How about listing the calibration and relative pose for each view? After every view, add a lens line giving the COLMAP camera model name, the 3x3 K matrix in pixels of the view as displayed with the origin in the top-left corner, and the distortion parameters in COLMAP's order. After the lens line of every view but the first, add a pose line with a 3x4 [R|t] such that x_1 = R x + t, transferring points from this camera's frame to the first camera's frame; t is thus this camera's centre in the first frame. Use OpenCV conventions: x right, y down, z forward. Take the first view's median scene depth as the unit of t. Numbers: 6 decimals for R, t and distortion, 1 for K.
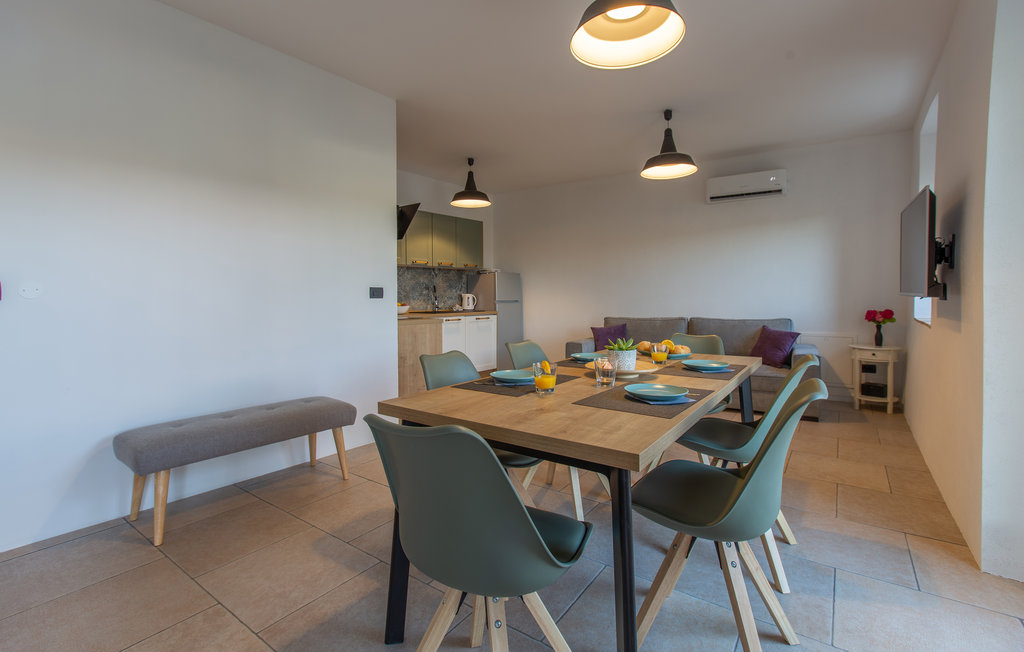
lens RADIAL K [[457.6, 0, 509.1], [0, 457.6, 325.0], [0, 0, 1]] dist [0.003238, -0.002857]
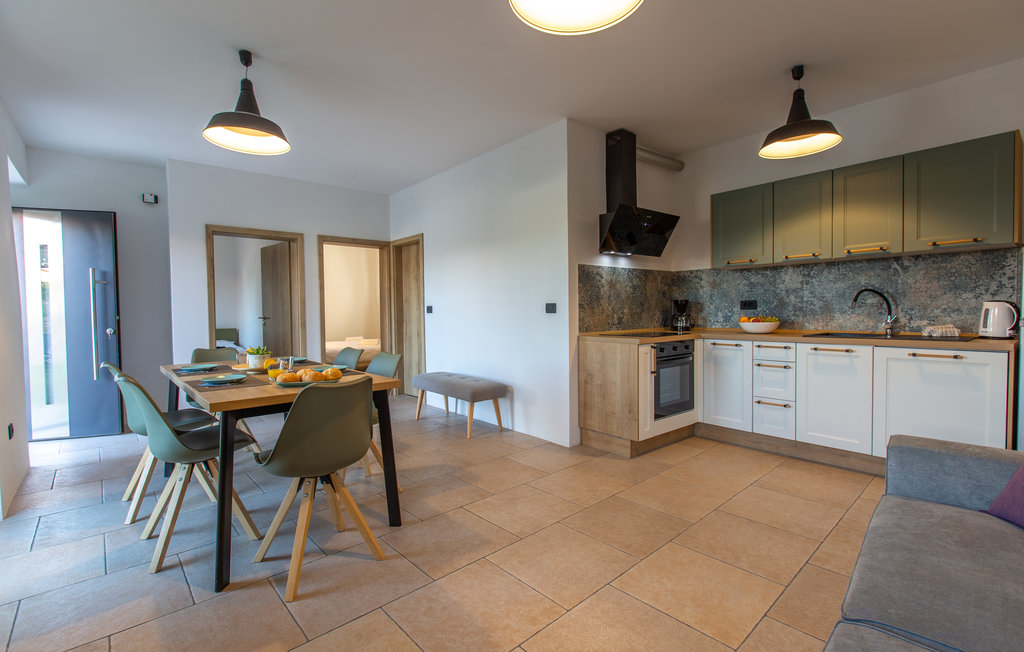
lens RADIAL K [[457.6, 0, 505.1], [0, 457.6, 325.2], [0, 0, 1]] dist [0.003238, -0.002857]
pose [[-0.214727, 0.041452, -0.975794, 0.480168], [-0.047174, 0.997493, 0.052755, -0.048361], [0.975534, 0.057360, -0.212233, 0.659156]]
